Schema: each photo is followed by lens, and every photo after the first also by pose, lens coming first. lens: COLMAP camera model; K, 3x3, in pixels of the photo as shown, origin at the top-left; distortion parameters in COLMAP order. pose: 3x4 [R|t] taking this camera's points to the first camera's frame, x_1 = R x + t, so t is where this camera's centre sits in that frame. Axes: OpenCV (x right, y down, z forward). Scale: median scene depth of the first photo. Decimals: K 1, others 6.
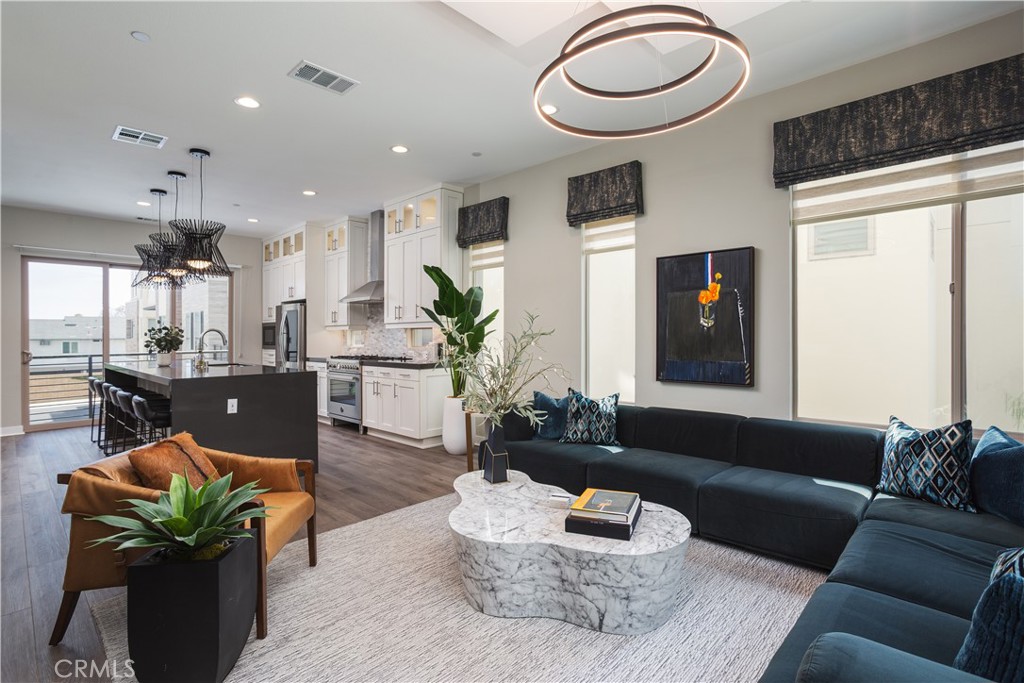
lens RADIAL K [[489.5, 0, 514.4], [0, 489.5, 337.5], [0, 0, 1]] dist [-0.029229, 0.011658]
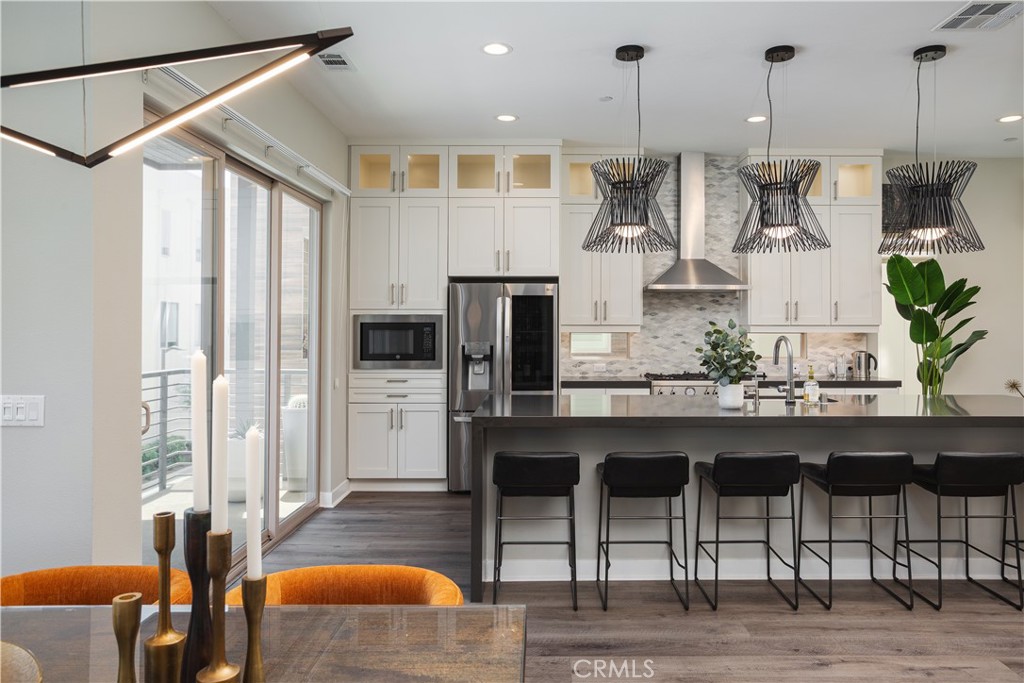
lens RADIAL K [[695.1, 0, 546.5], [0, 695.1, 321.2], [0, 0, 1]] dist [-0.001914, 0.013923]
pose [[0.720890, 0.015716, 0.692871, -1.133159], [-0.003332, 0.999810, -0.019212, -0.014541], [-0.693042, 0.011541, 0.720805, 0.495474]]
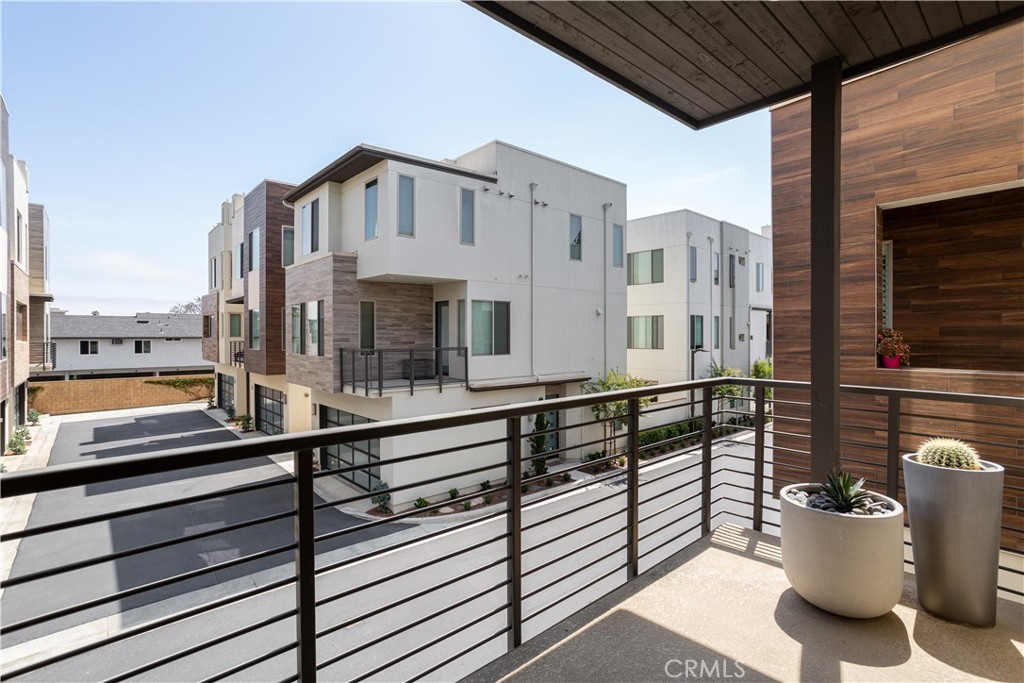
lens RADIAL K [[489.5, 0, 507.2], [0, 489.5, 331.8], [0, 0, 1]] dist [-0.029229, 0.011658]
pose [[0.995285, 0.007283, -0.096717, -1.001588], [-0.008623, 0.999873, -0.013440, -0.005130], [0.096607, 0.014210, 0.995221, 1.052267]]
